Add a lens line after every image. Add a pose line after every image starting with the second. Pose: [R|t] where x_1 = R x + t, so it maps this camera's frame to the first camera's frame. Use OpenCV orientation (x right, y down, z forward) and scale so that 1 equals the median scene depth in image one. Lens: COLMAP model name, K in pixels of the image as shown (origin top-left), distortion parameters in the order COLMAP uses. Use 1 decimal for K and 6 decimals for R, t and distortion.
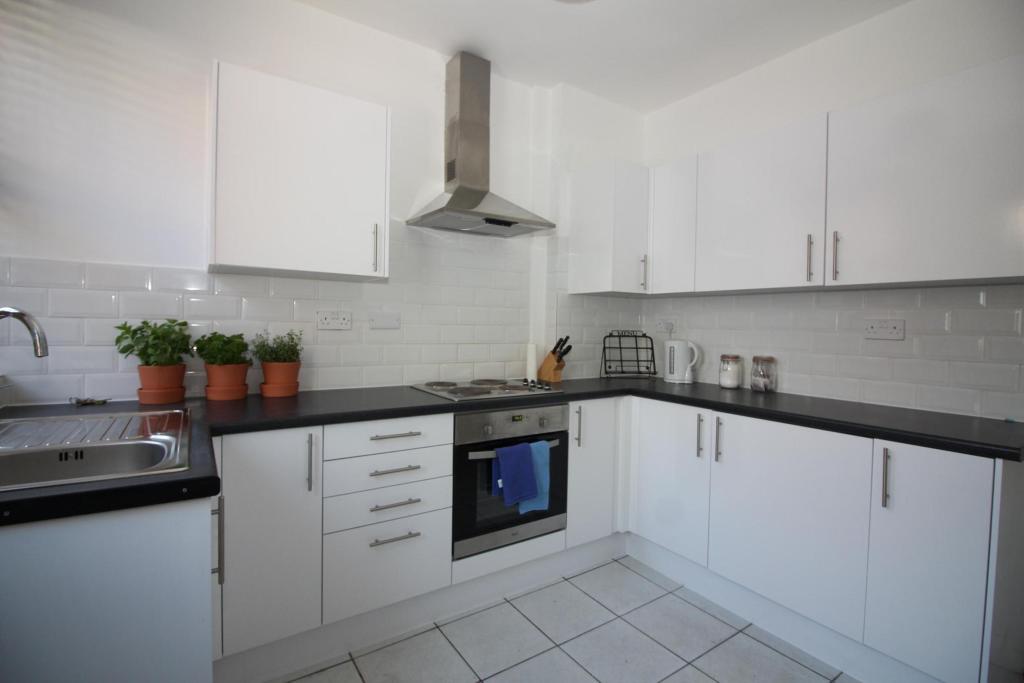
lens RADIAL K [[475.0, 0, 504.5], [0, 475.0, 333.5], [0, 0, 1]] dist [0.000867, -0.012984]
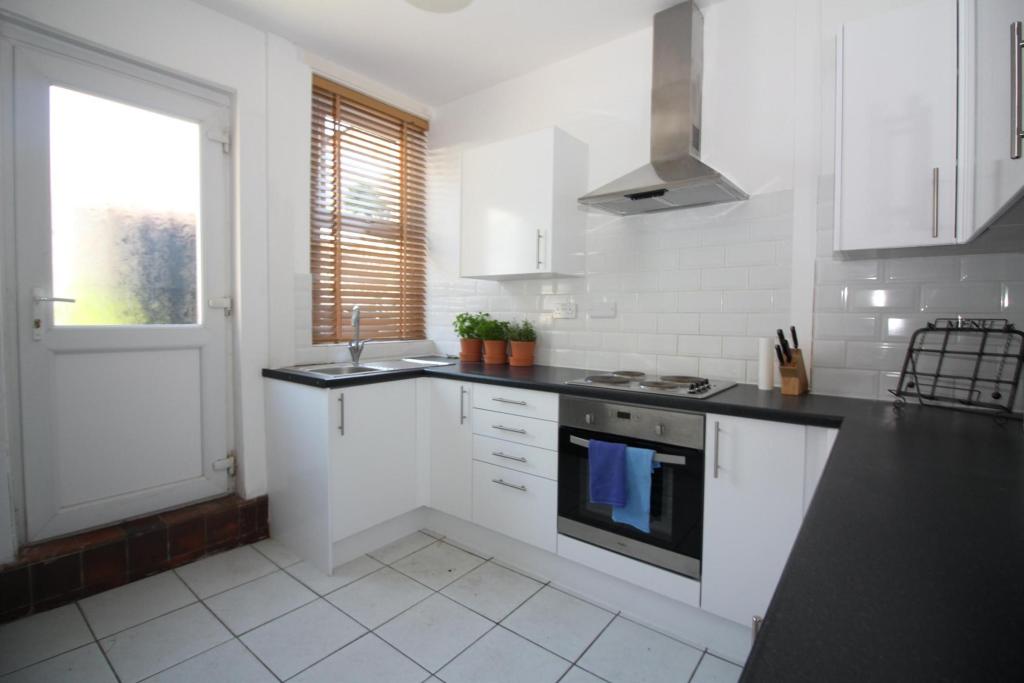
lens RADIAL K [[475.0, 0, 504.5], [0, 475.0, 333.5], [0, 0, 1]] dist [0.000867, -0.012984]
pose [[0.309928, 0.019620, -0.950558, 0.797377], [-0.022797, 0.999653, 0.013200, 0.019108], [0.950487, 0.017579, 0.310268, 0.507313]]
